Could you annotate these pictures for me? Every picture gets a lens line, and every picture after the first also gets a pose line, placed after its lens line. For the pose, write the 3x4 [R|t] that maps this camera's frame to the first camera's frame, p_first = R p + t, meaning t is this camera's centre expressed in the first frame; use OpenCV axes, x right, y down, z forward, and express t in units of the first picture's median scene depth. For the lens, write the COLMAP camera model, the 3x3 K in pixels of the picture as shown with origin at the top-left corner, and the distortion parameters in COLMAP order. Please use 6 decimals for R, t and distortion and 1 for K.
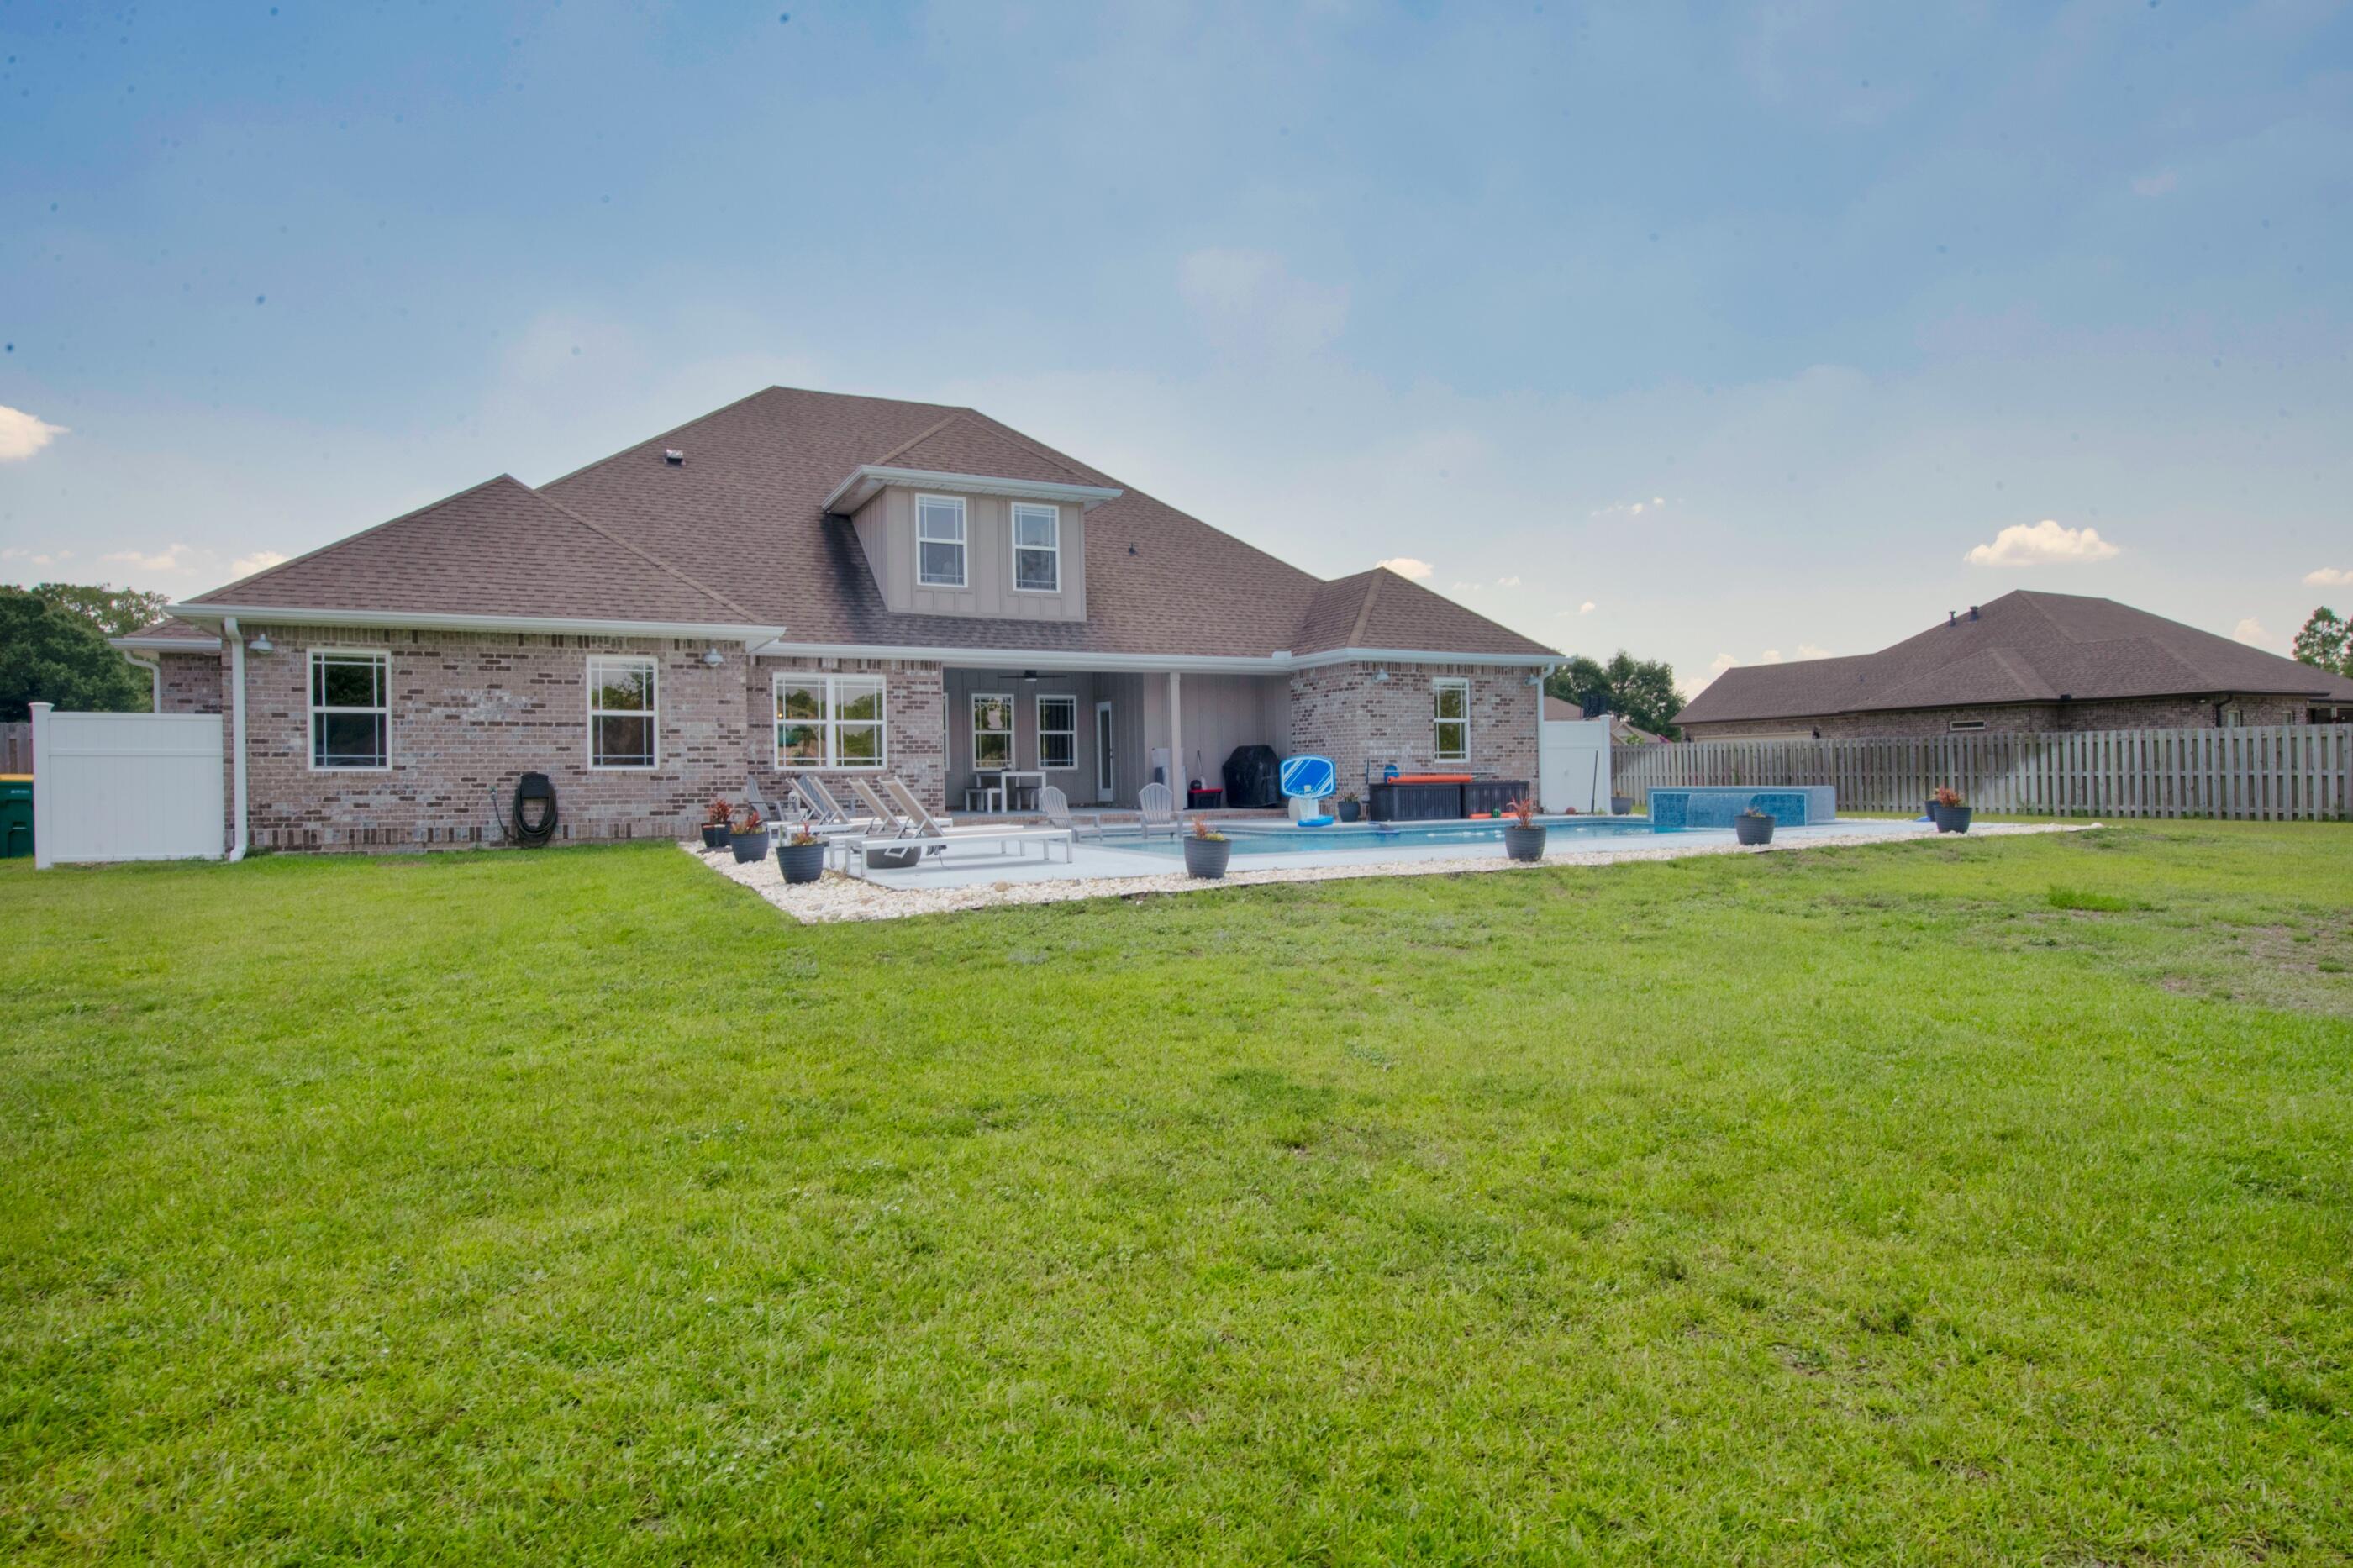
lens RADIAL K [[1243.1, 0, 1160.7], [0, 1243.1, 910.4], [0, 0, 1]] dist [0.021146, -0.011595]
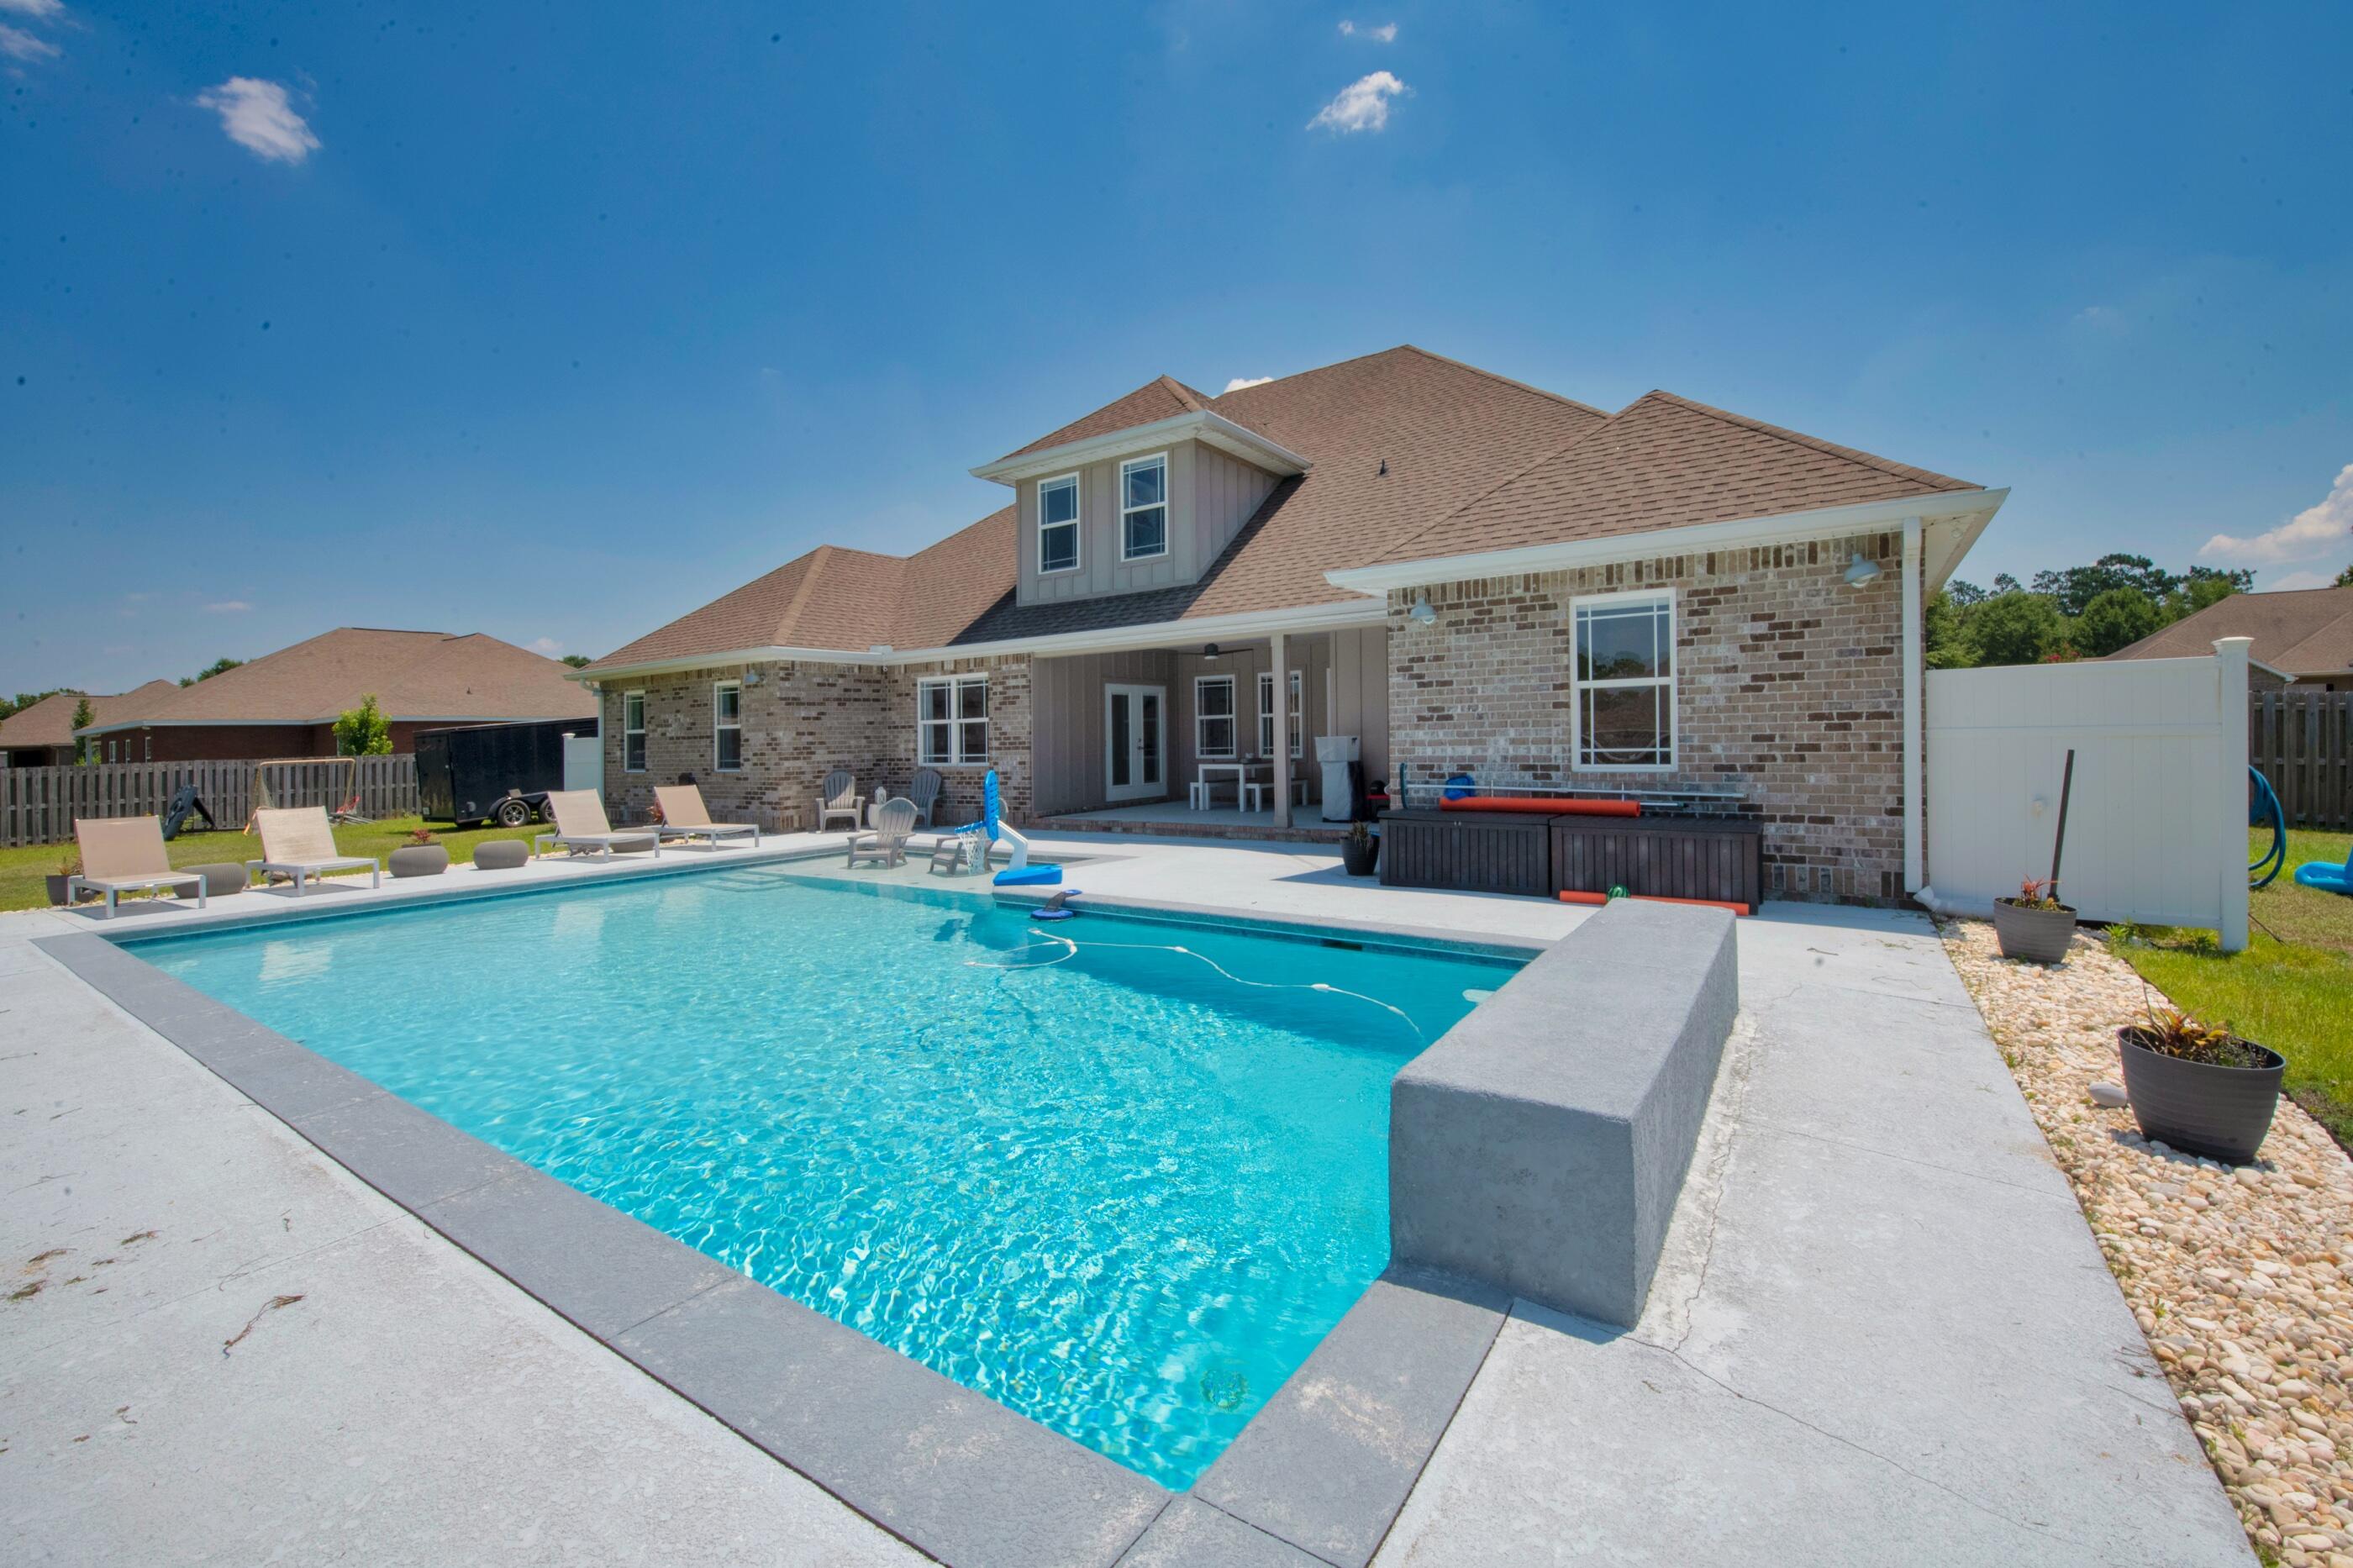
lens RADIAL K [[963.3, 0, 1178.2], [0, 963.3, 798.9], [0, 0, 1]] dist [-0.000960, -0.006044]
pose [[0.502946, 0.053274, -0.862674, 0.487283], [-0.077075, 0.996887, 0.016627, -0.107609], [0.860874, 0.058128, 0.505487, 0.709944]]
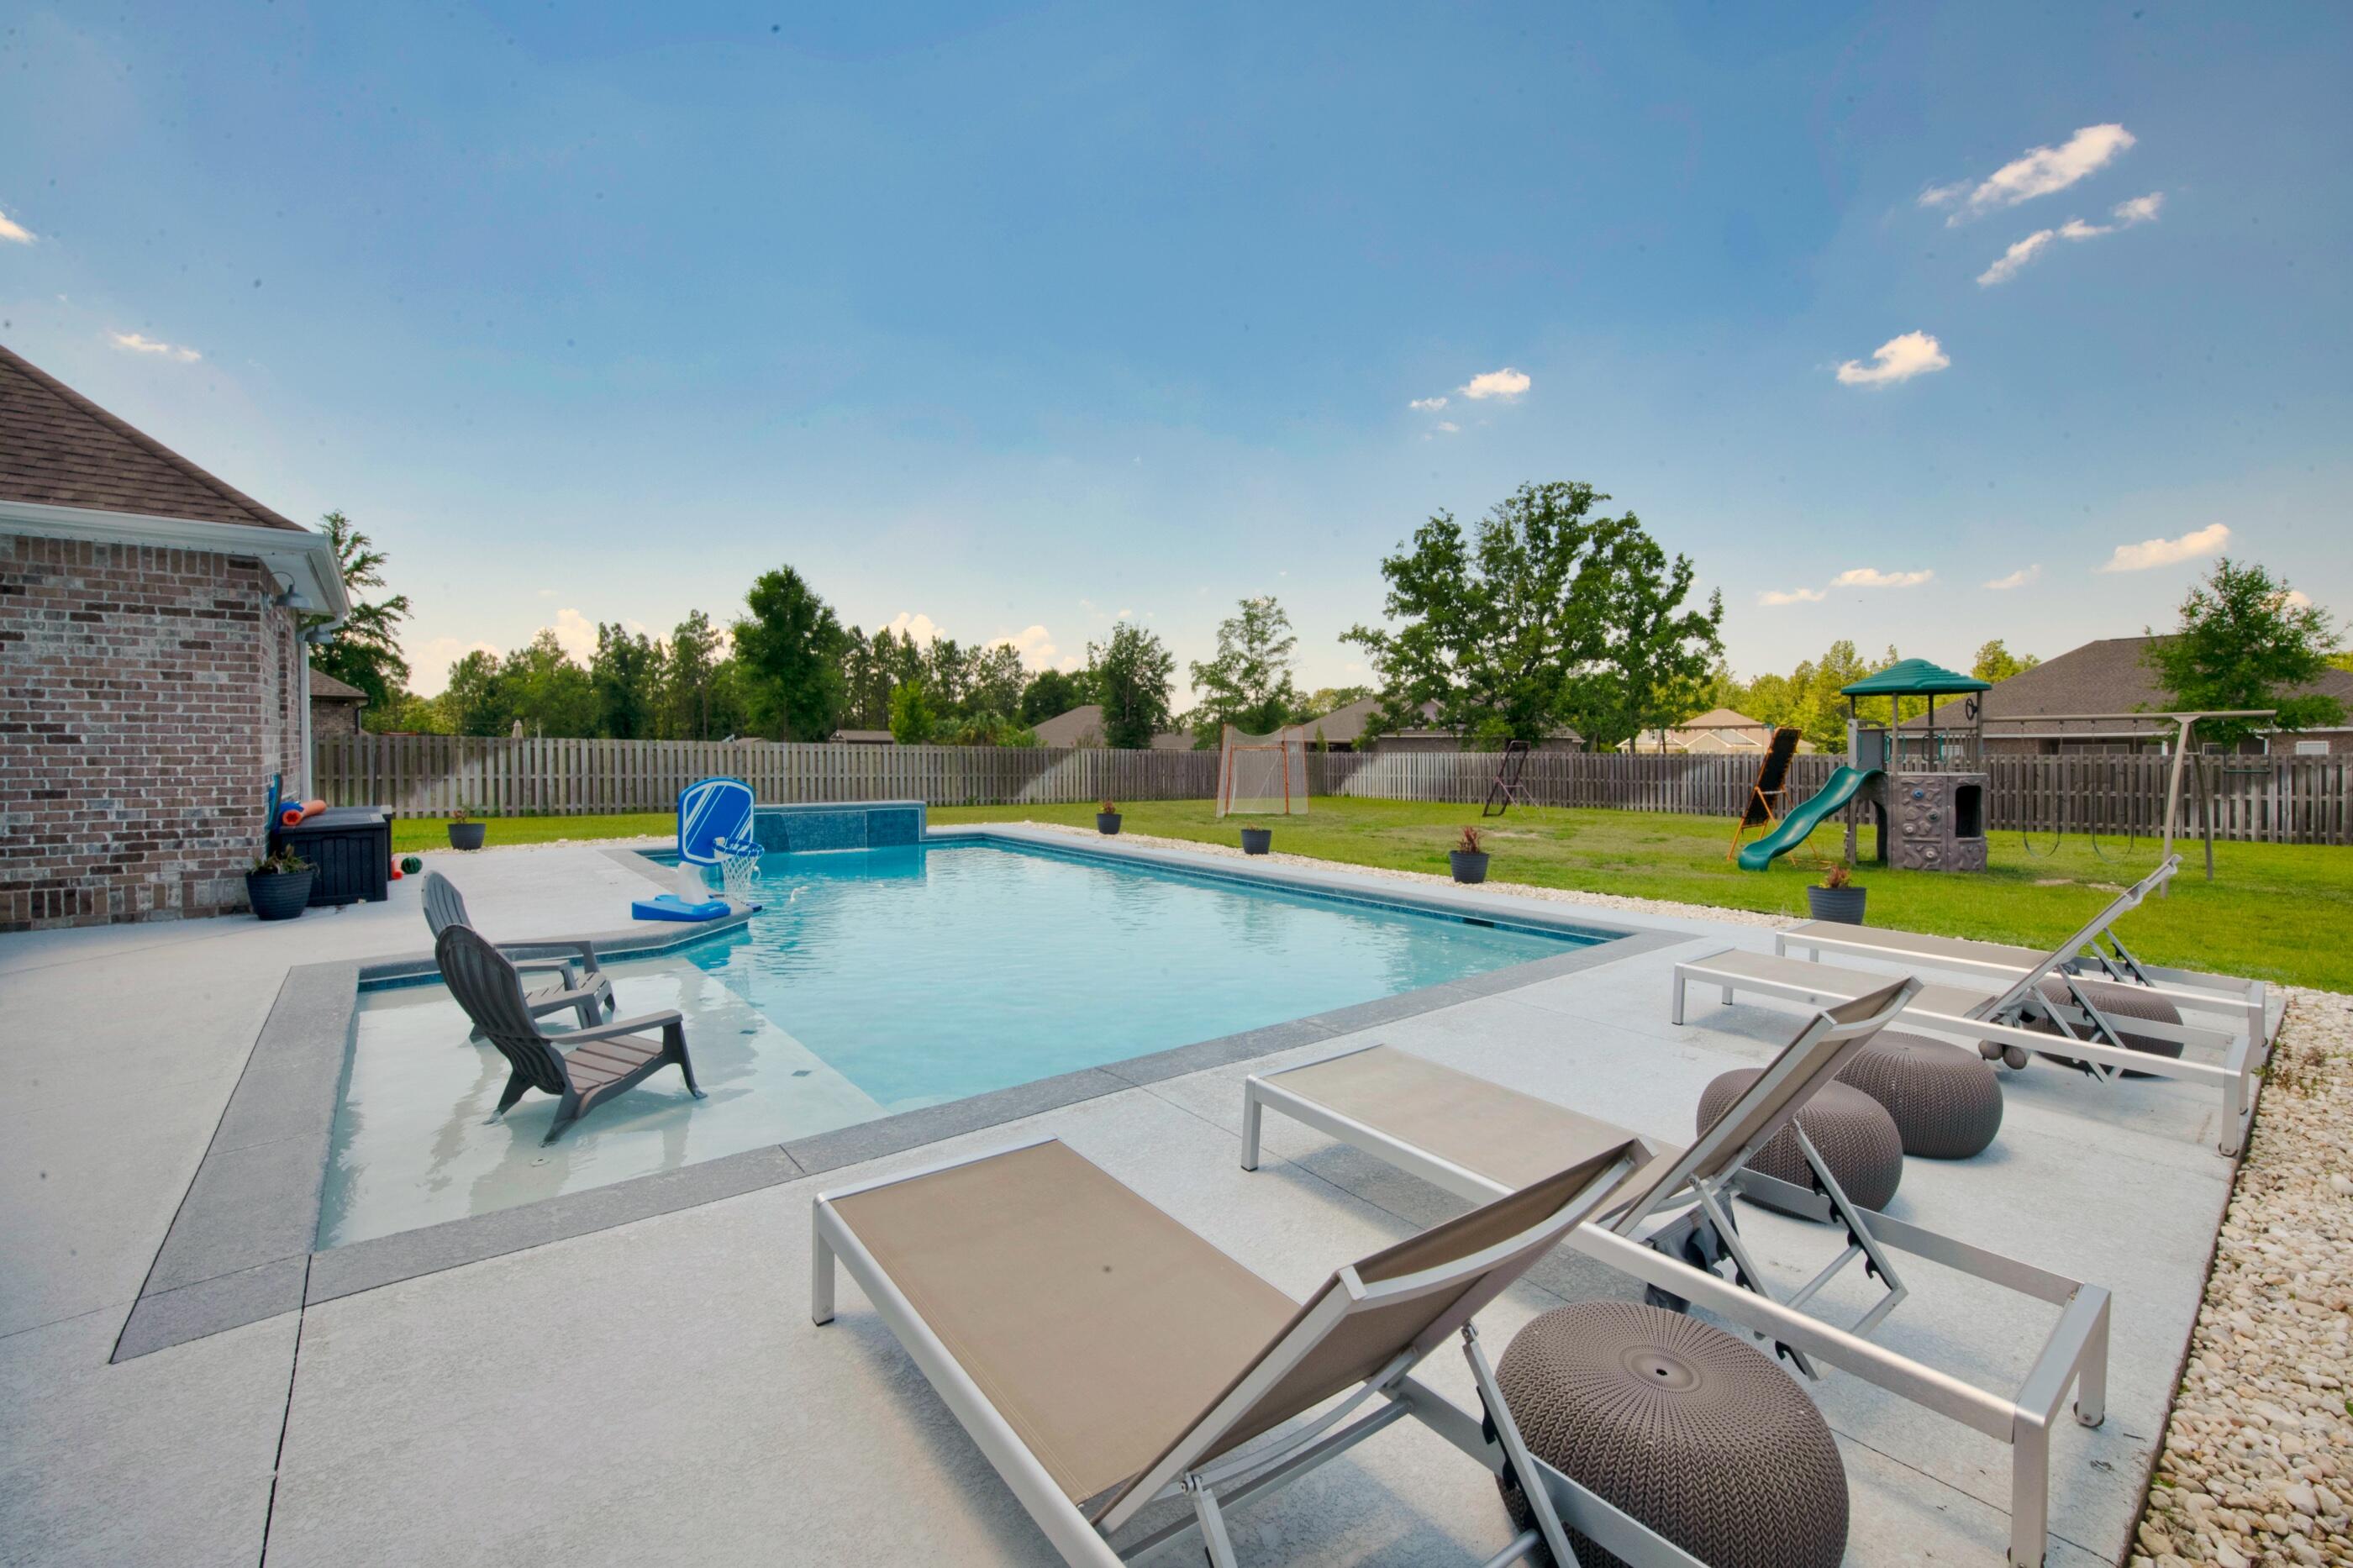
lens RADIAL K [[1018.6, 0, 1200.9], [0, 1018.6, 774.5], [0, 0, 1]] dist [-0.026973, 0.001167]
pose [[-0.262280, -0.017185, 0.964839, -0.270773], [0.099972, 0.993978, 0.044880, -0.105857], [-0.959799, 0.108228, -0.258983, 0.777384]]
